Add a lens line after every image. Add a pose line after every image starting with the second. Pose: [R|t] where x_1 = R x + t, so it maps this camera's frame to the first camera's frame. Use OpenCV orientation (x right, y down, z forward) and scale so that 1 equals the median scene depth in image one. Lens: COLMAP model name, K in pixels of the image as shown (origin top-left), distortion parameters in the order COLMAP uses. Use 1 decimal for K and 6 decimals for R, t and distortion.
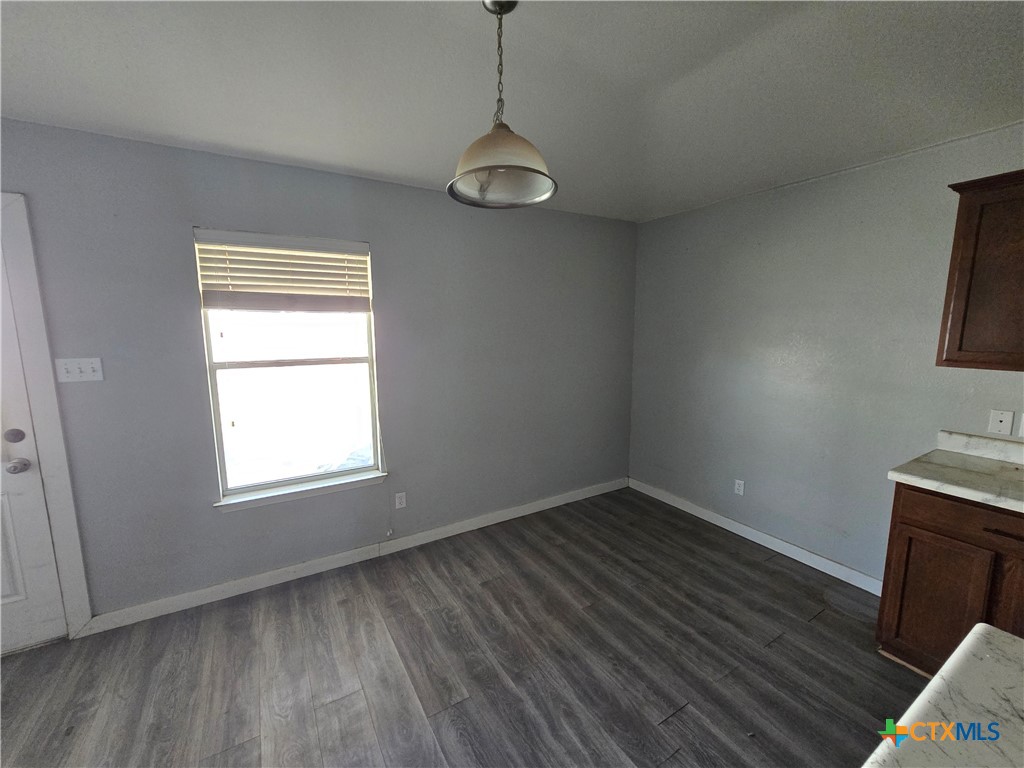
lens RADIAL K [[419.2, 0, 514.6], [0, 419.2, 383.6], [0, 0, 1]] dist [-0.001471, -0.000796]
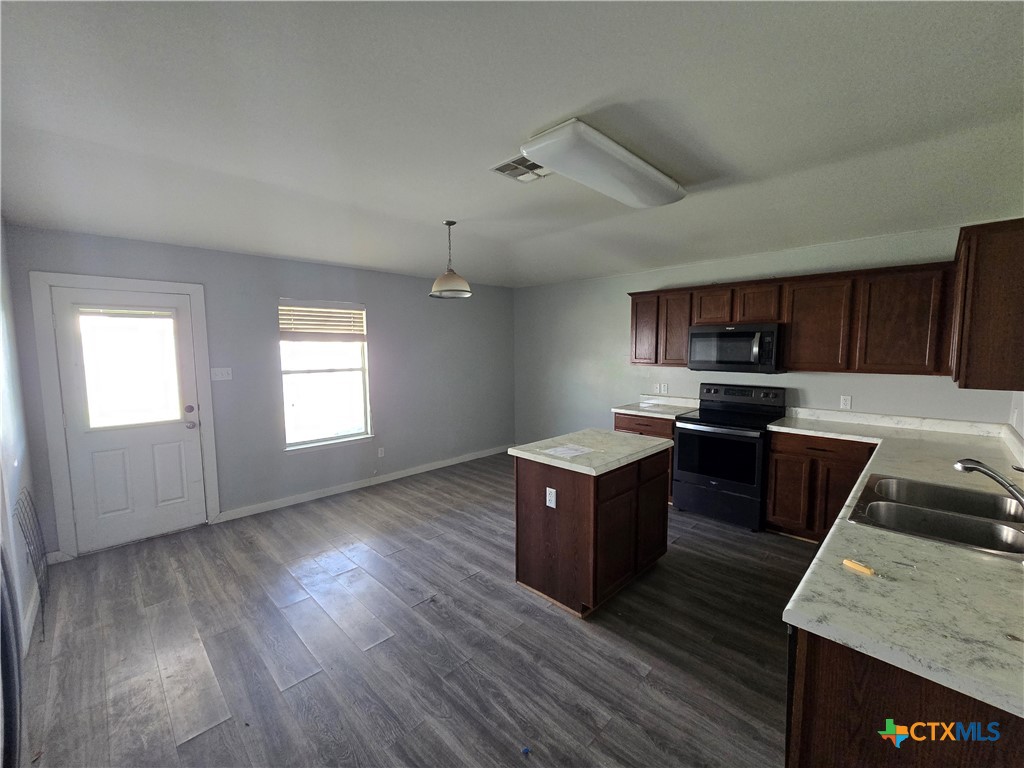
lens RADIAL K [[419.2, 0, 514.6], [0, 419.2, 383.6], [0, 0, 1]] dist [-0.001471, -0.000796]
pose [[0.970441, -0.025073, 0.240032, -0.188023], [0.037596, 0.998152, -0.047737, 0.130799], [-0.238392, 0.055350, 0.969591, -0.995664]]
